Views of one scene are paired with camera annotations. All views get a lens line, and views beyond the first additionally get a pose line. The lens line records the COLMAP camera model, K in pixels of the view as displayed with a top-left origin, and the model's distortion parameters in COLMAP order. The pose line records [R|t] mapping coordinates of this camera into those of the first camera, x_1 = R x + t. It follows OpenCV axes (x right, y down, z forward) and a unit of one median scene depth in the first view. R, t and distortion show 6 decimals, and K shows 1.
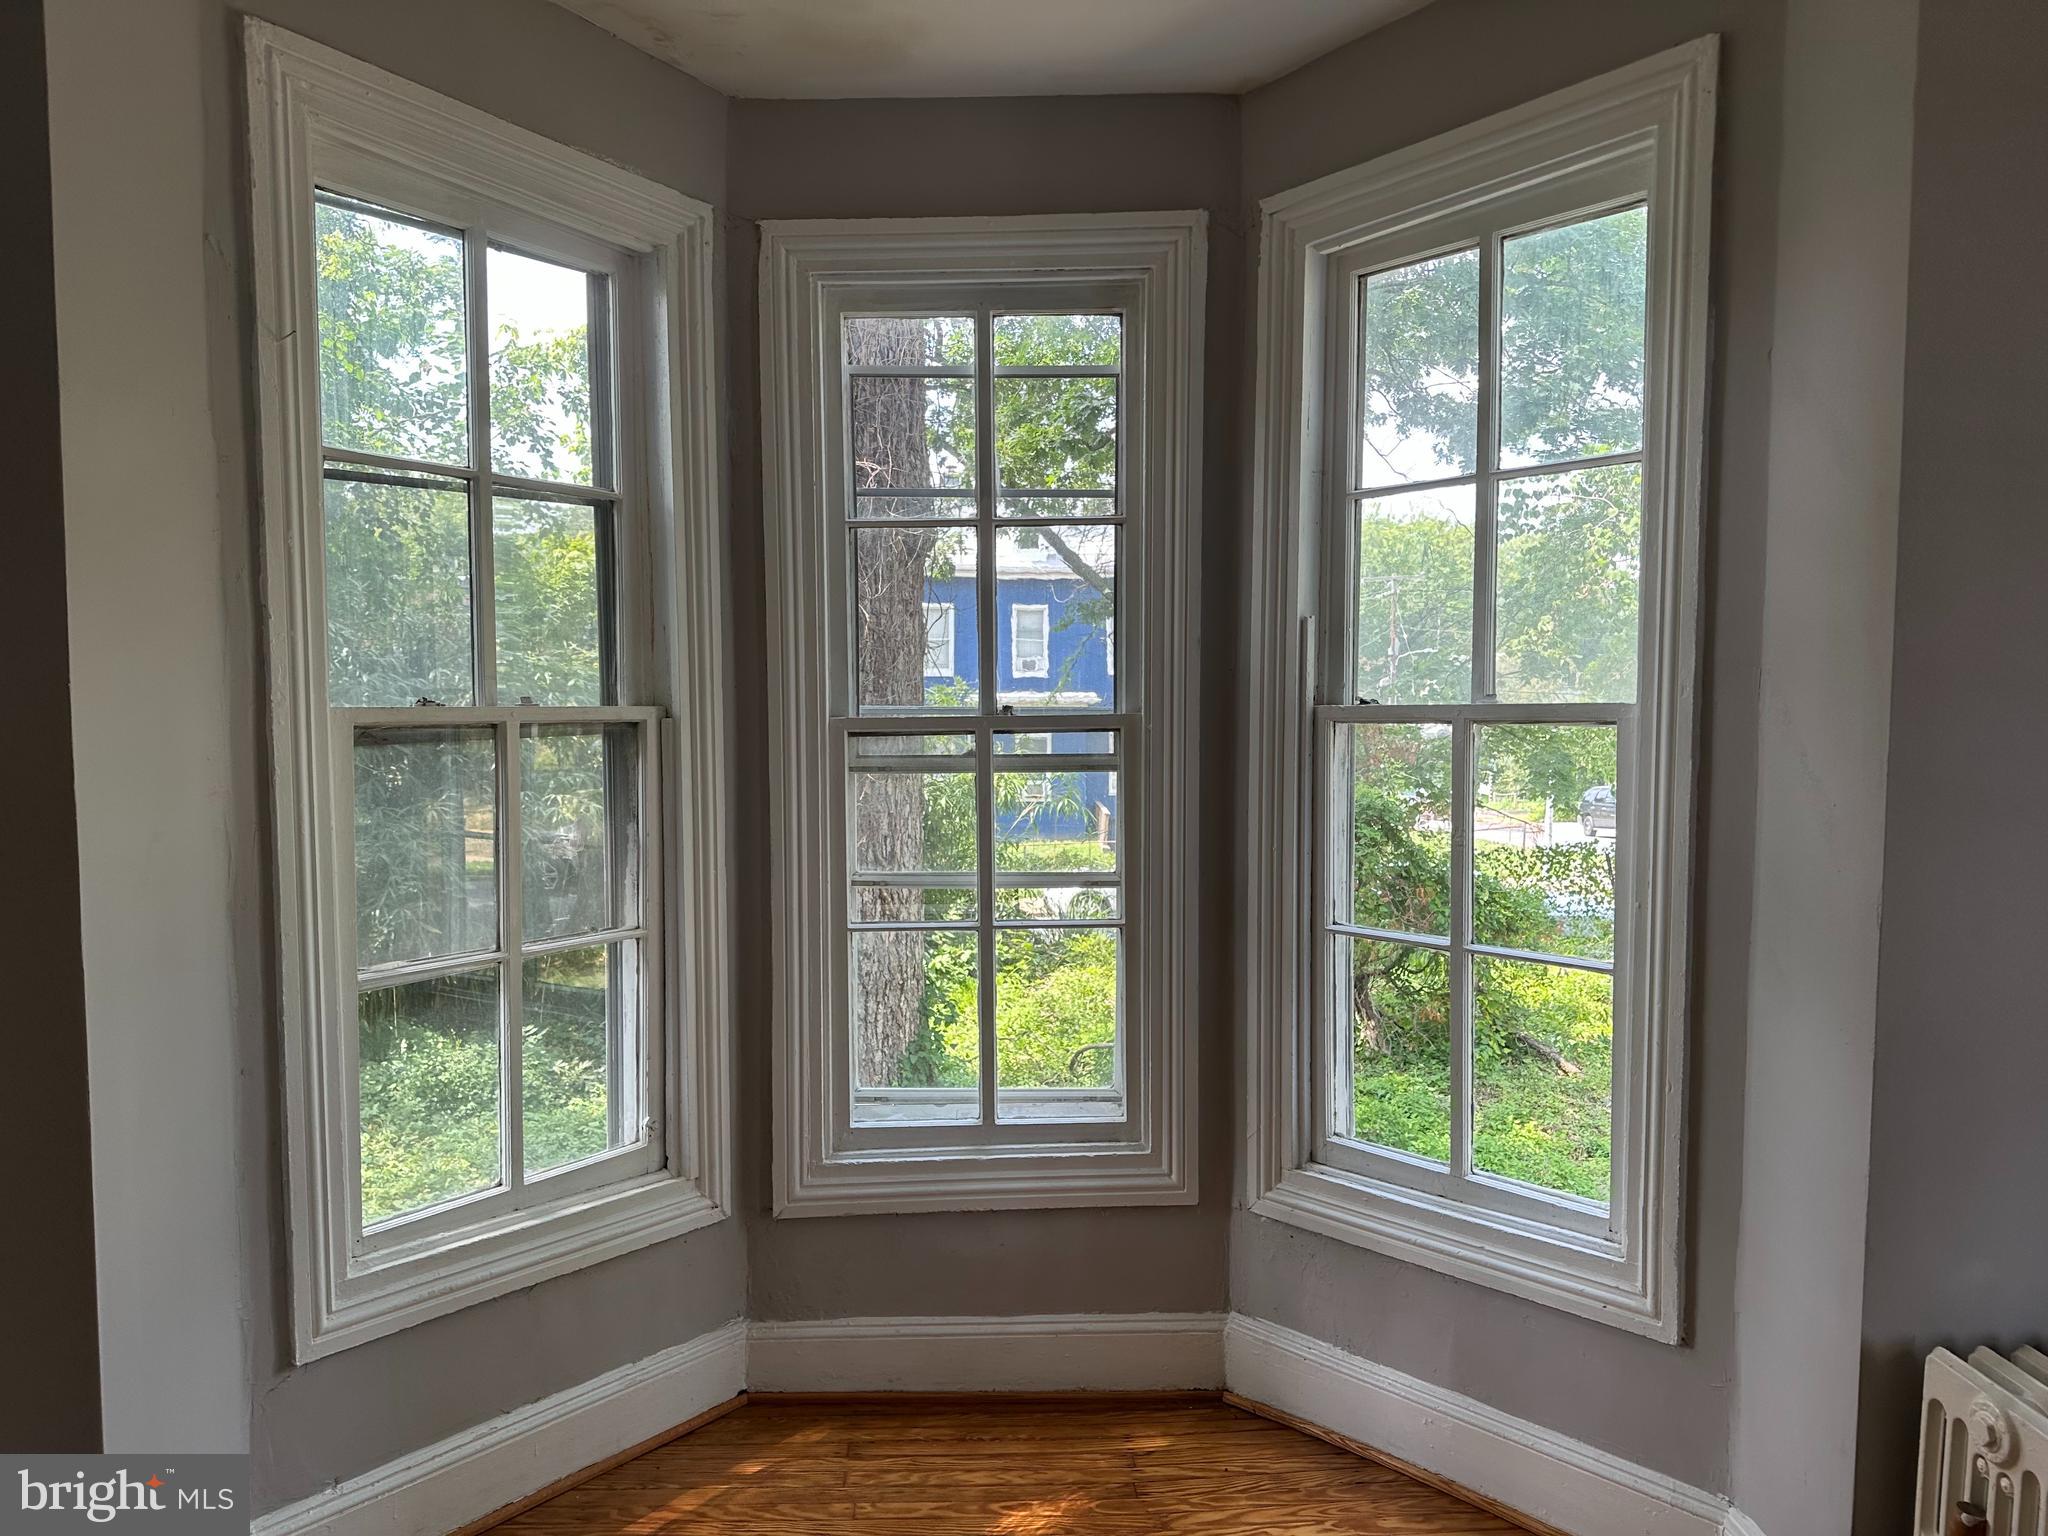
lens RADIAL K [[1430.0, 0, 1034.2], [0, 1430.0, 771.3], [0, 0, 1]] dist [0.039248, -0.043372]
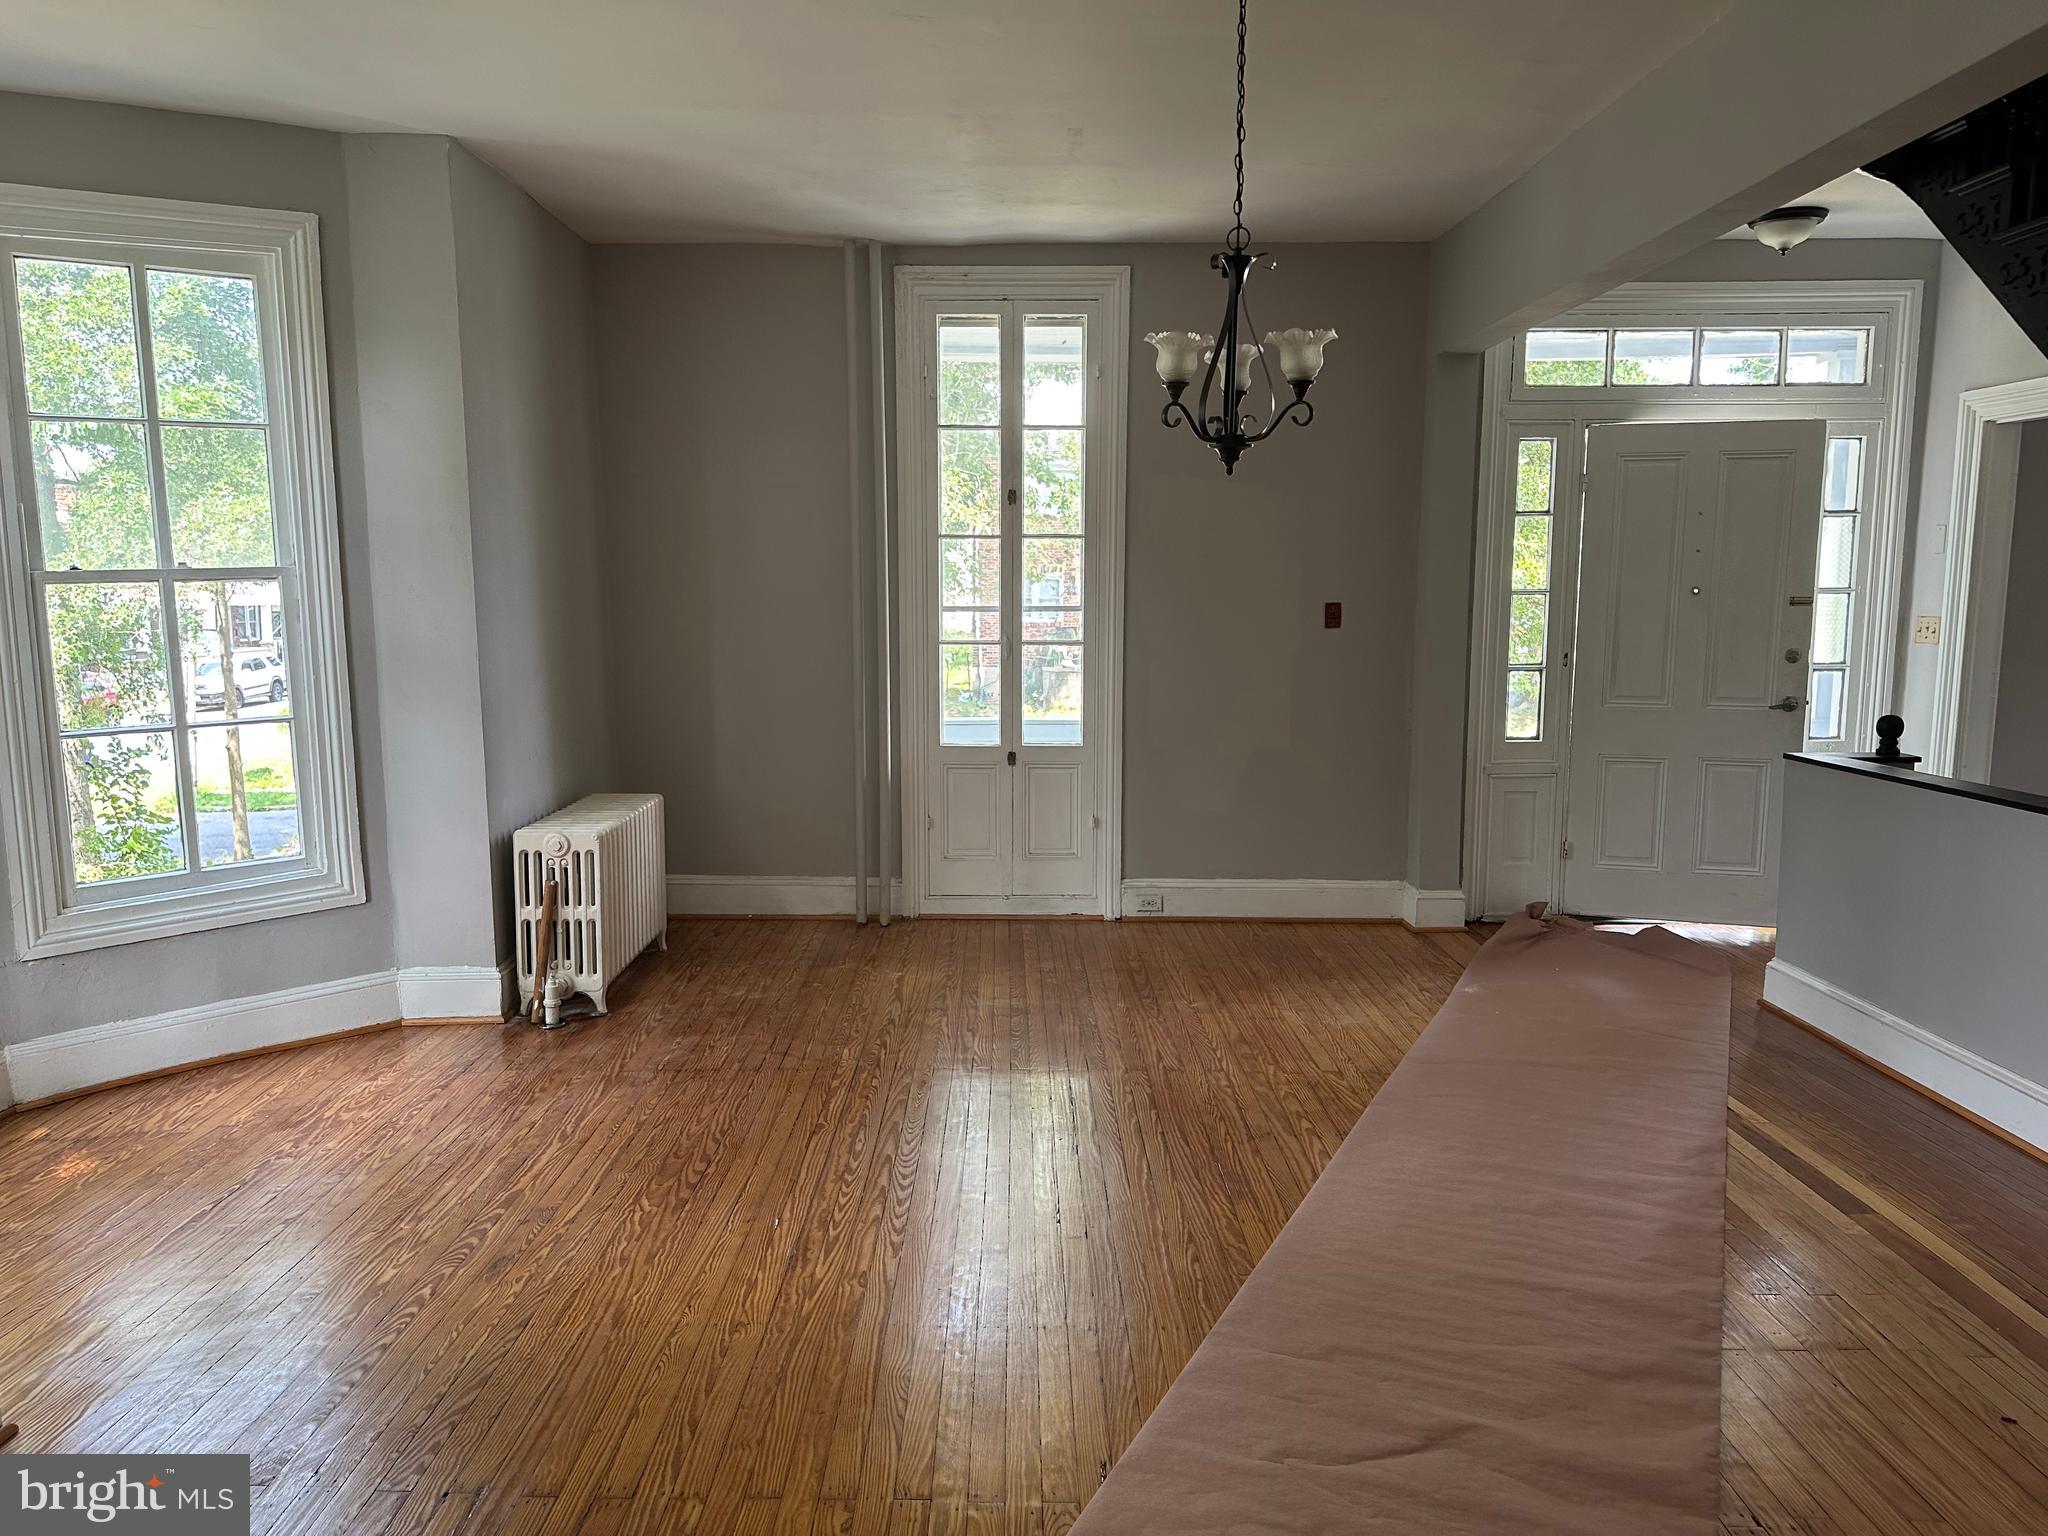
lens RADIAL K [[1430.0, 0, 1022.5], [0, 1430.0, 782.4], [0, 0, 1]] dist [0.039248, -0.043372]
pose [[0.041127, -0.138182, 0.989553, -1.130229], [0.070104, 0.988349, 0.135100, 0.032026], [-0.996692, 0.063816, 0.050335, 0.010292]]
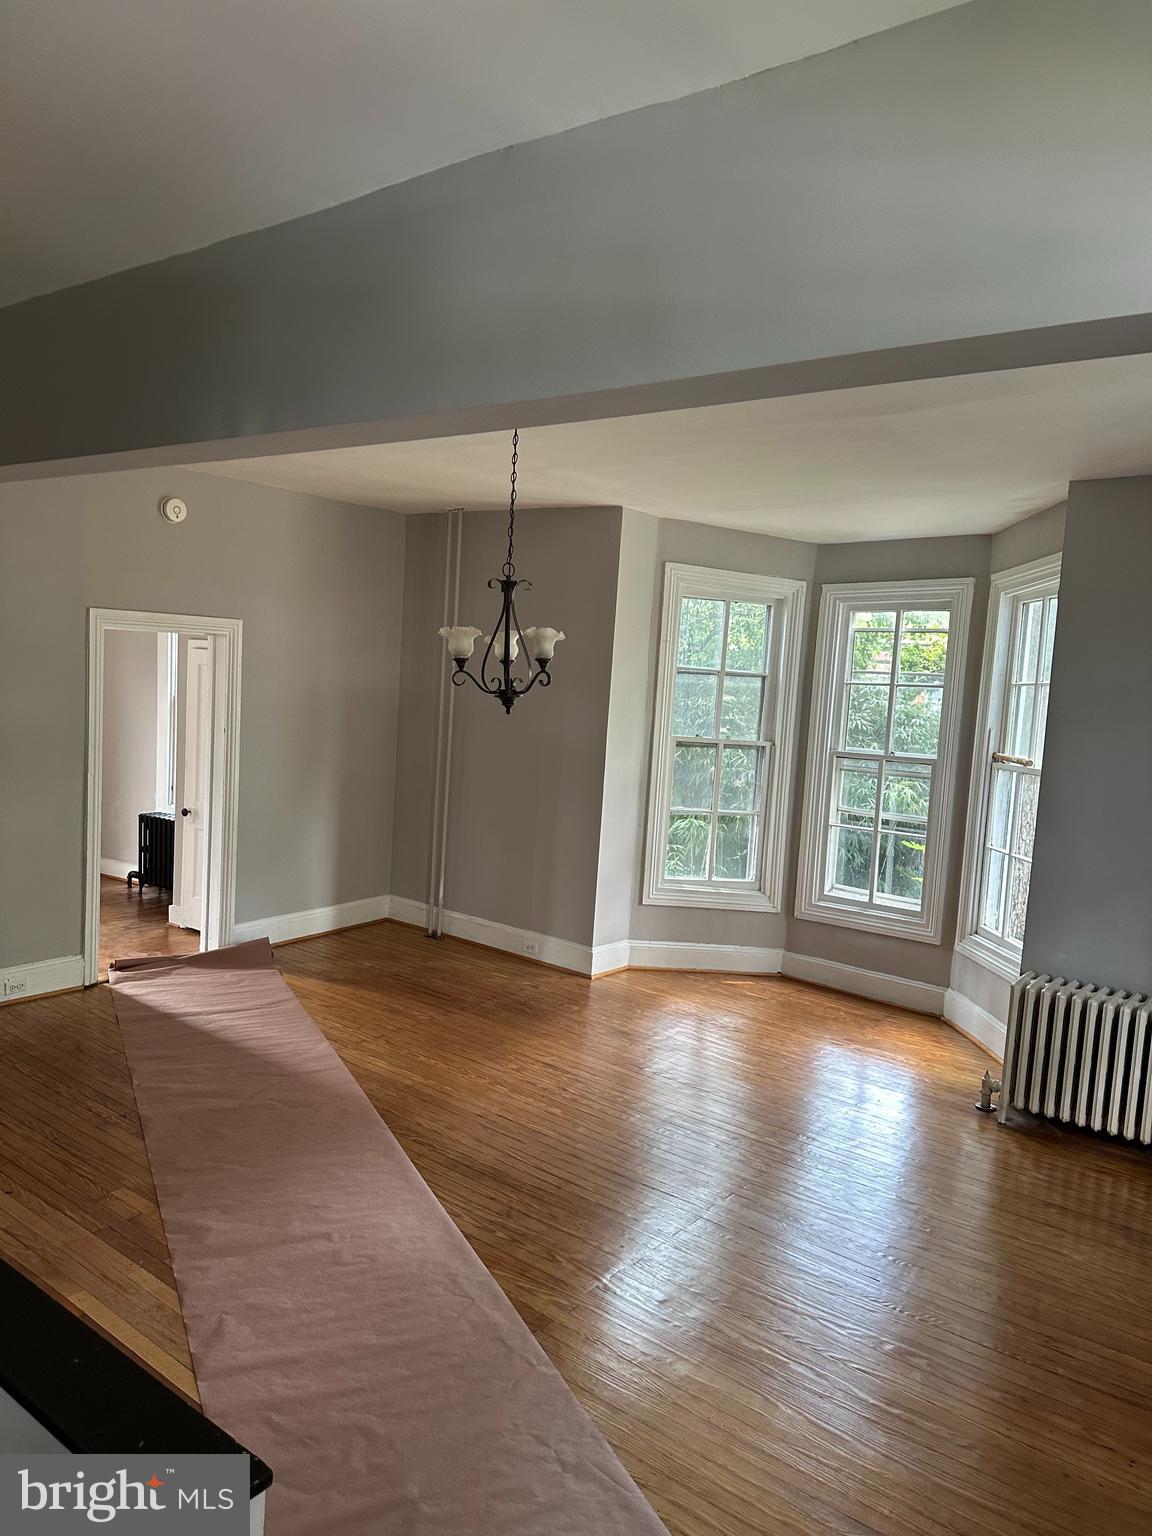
lens RADIAL K [[1072.5, 0, 572.5], [0, 1072.5, 764.1], [0, 0, 1]] dist [0.039248, -0.043372]
pose [[0.757438, 0.101557, -0.644960, 0.906814], [-0.102686, 0.994065, 0.035934, -0.037357], [0.644781, 0.039011, 0.763371, -1.041606]]
